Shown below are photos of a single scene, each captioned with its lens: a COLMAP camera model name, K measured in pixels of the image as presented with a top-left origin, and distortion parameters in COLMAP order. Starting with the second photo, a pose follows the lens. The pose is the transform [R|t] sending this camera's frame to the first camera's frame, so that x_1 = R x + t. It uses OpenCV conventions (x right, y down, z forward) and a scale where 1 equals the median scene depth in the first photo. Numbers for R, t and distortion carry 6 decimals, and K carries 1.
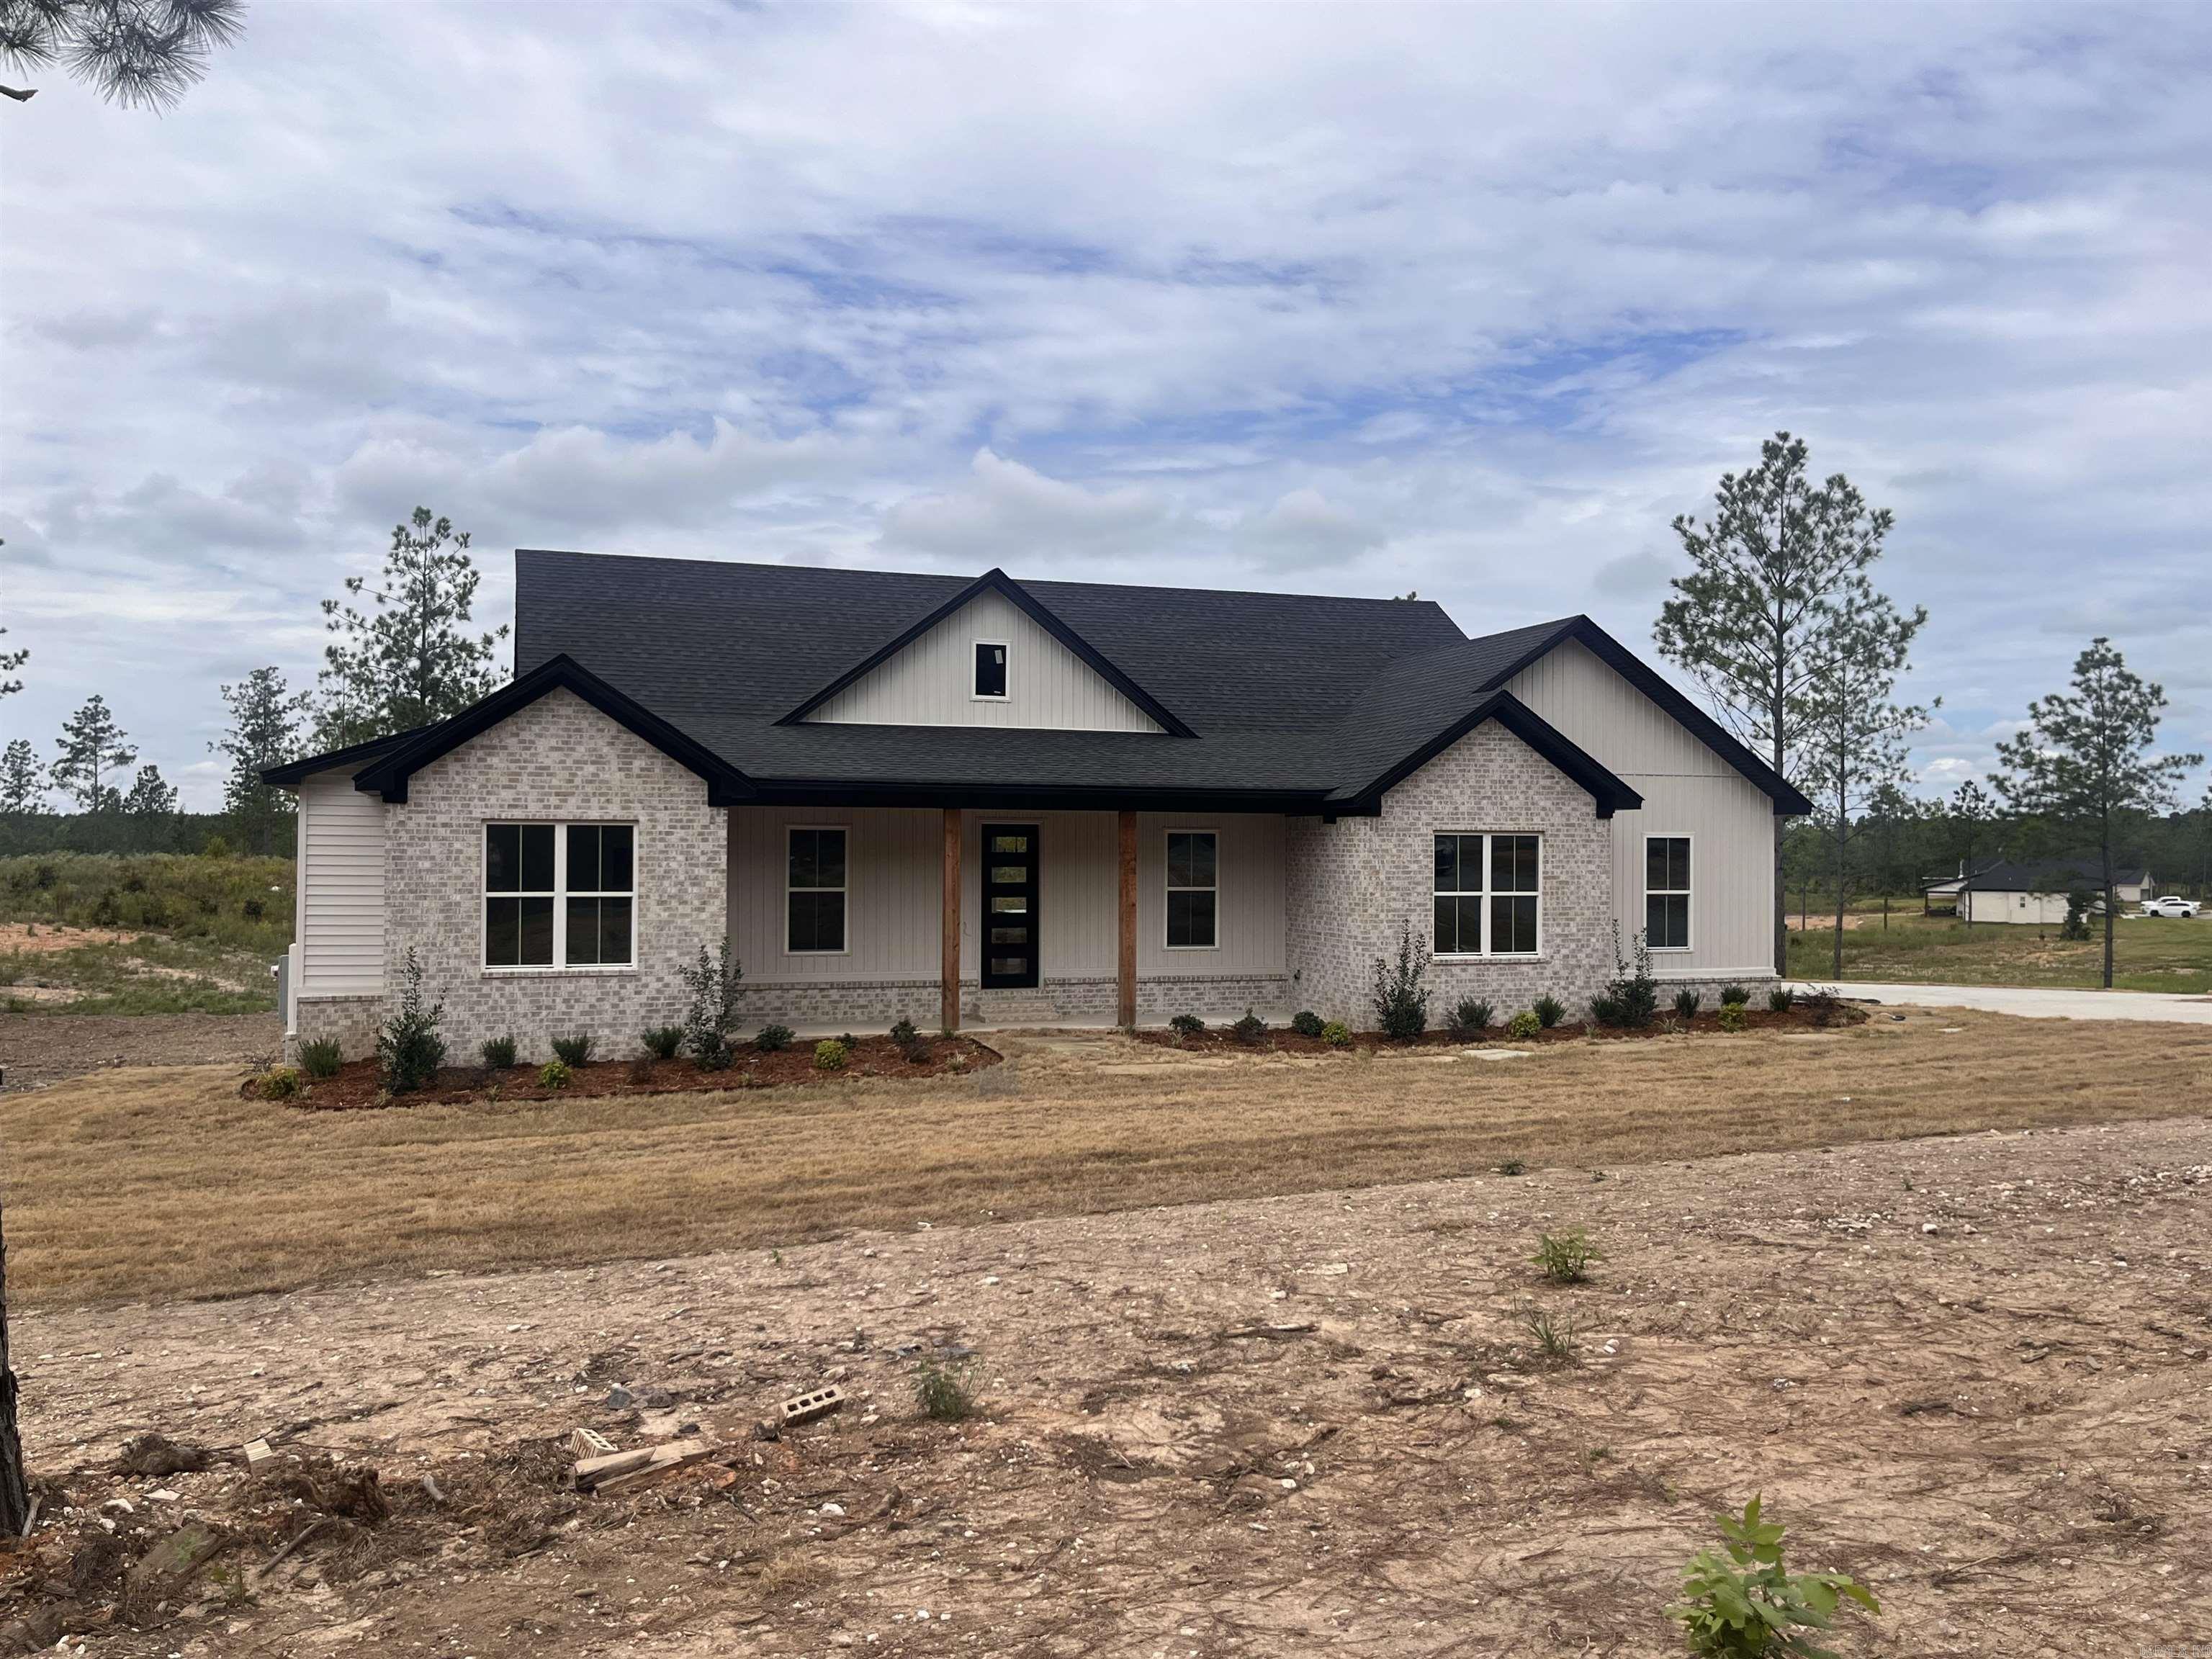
lens RADIAL K [[1780.8, 0, 1102.6], [0, 1780.8, 818.3], [0, 0, 1]] dist [0.031911, -0.005105]
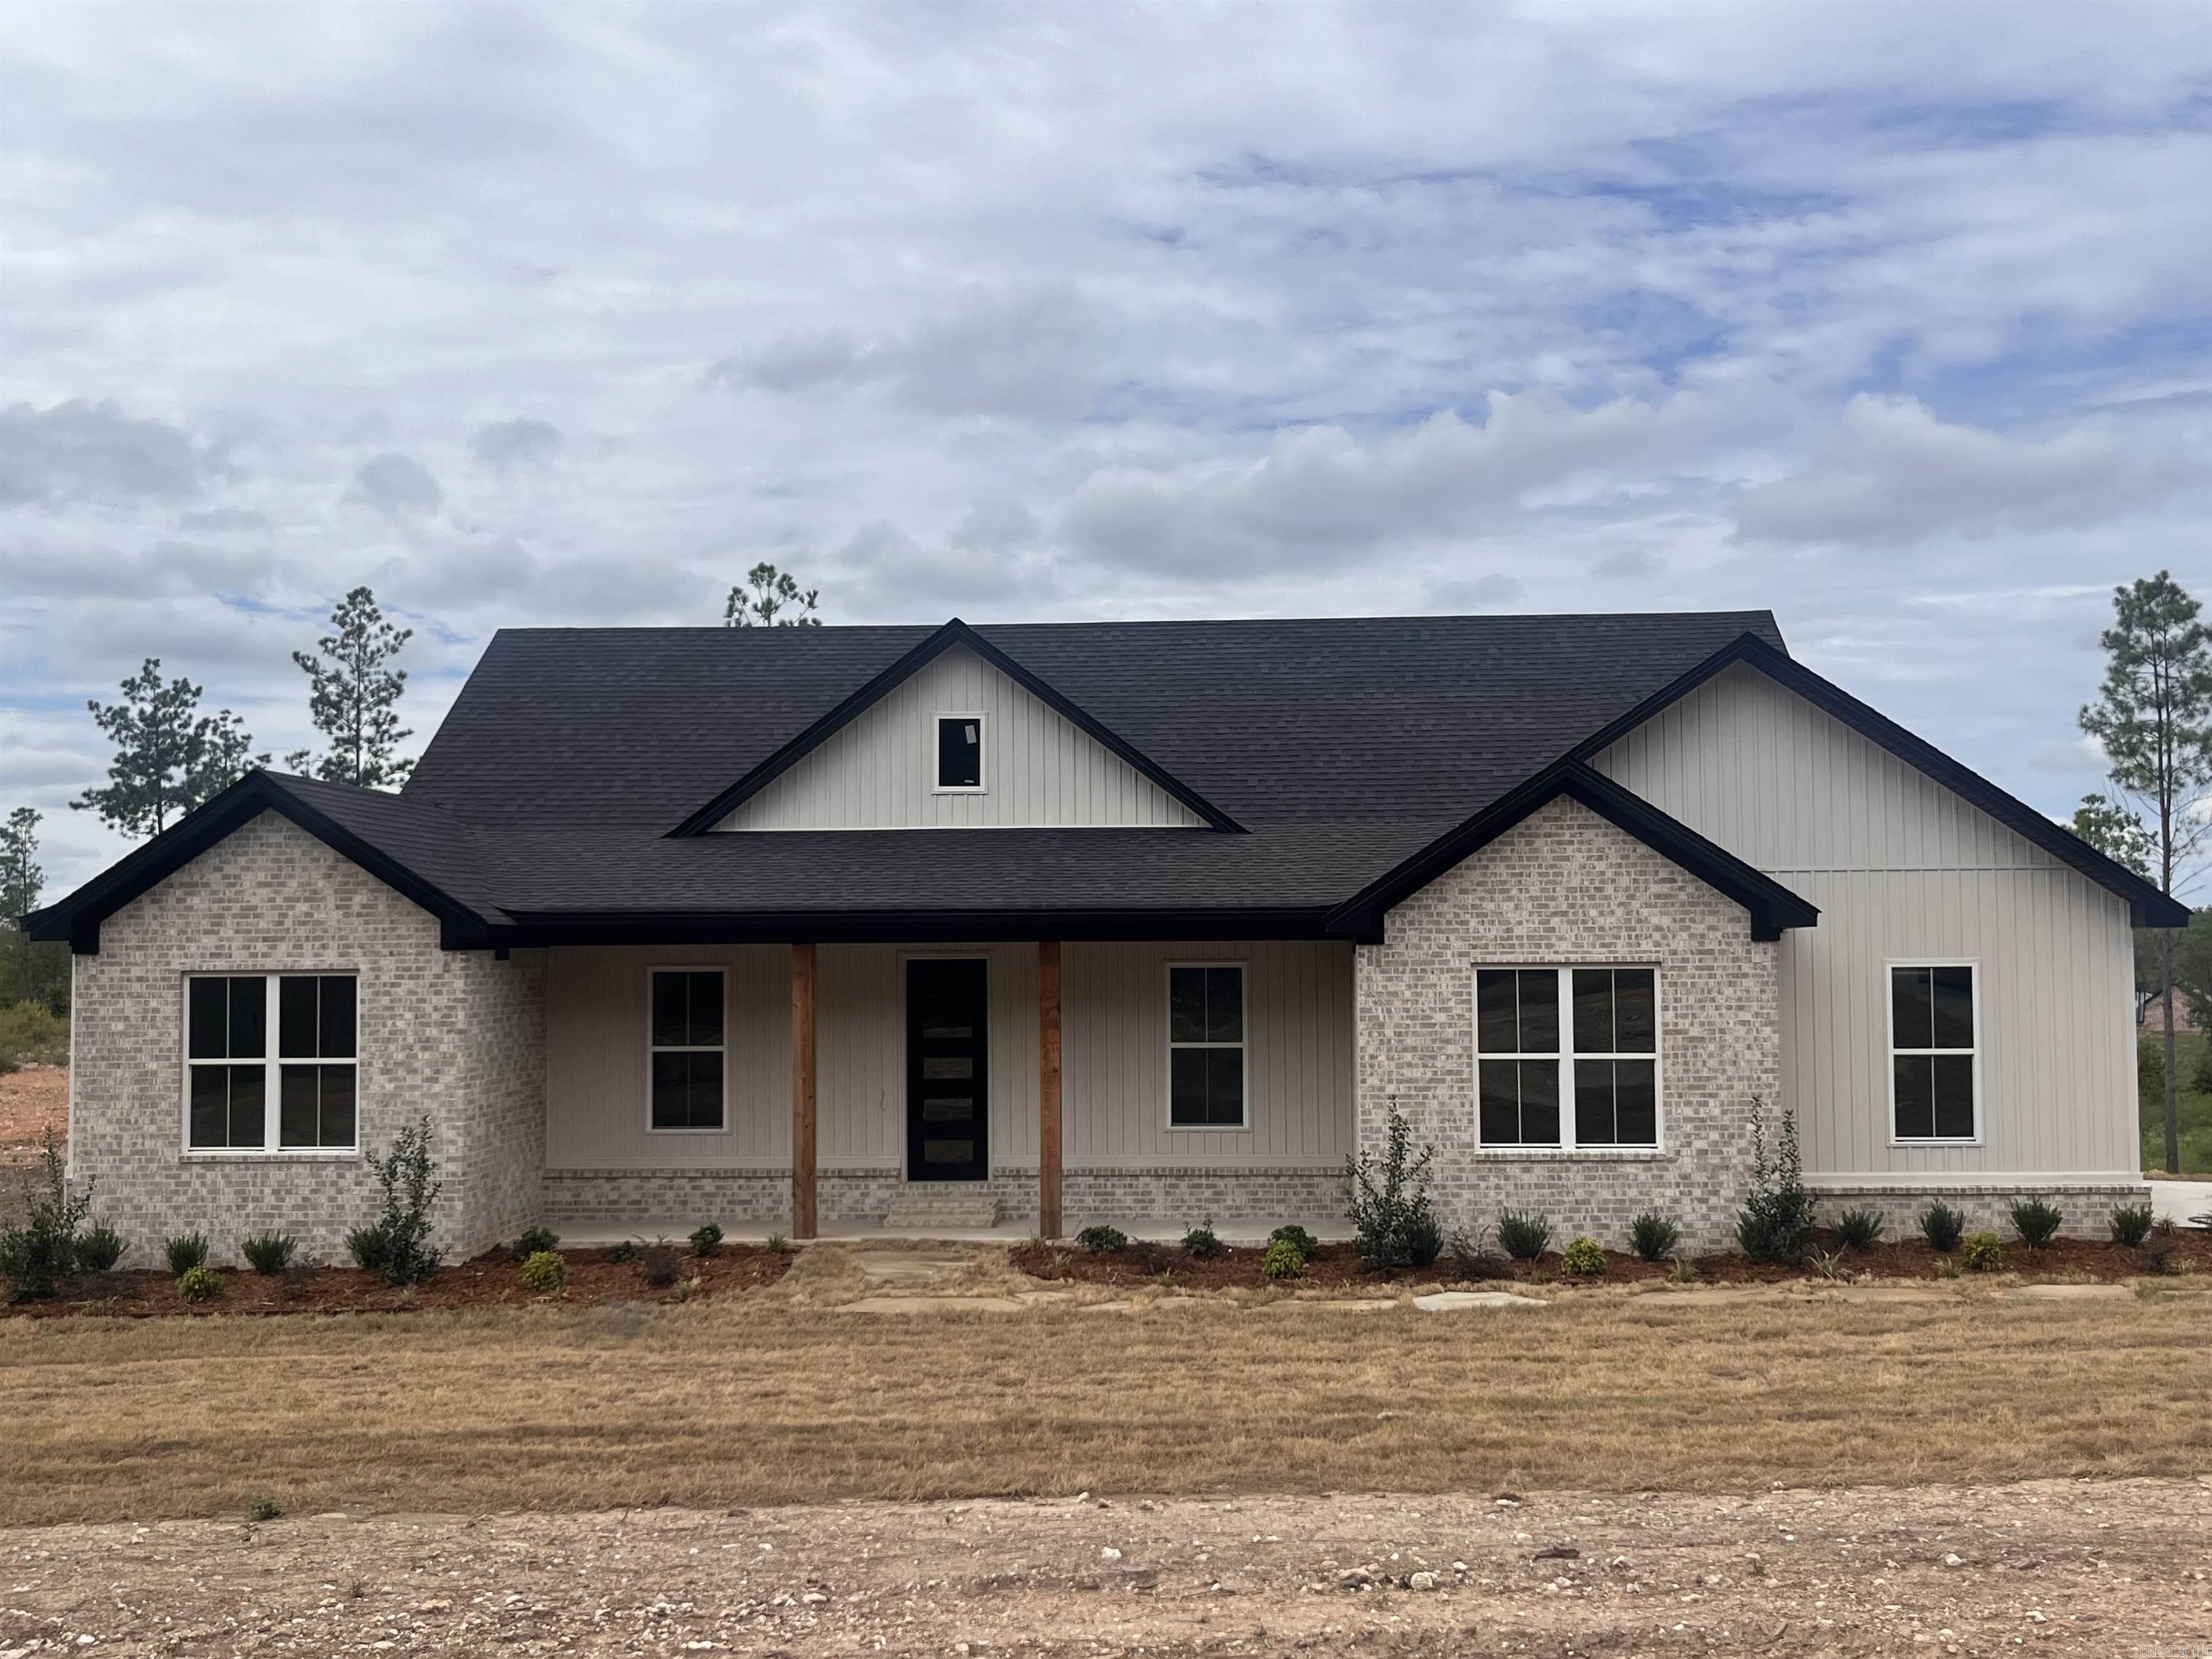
lens RADIAL K [[2330.4, 0, 1115.5], [0, 2330.4, 823.5], [0, 0, 1]] dist [0.015974, 0.000000]
pose [[0.930302, -0.032689, -0.365335, 0.383325], [0.019384, 0.999011, -0.040028, -0.013621], [0.366282, 0.030156, 0.930015, 0.118626]]
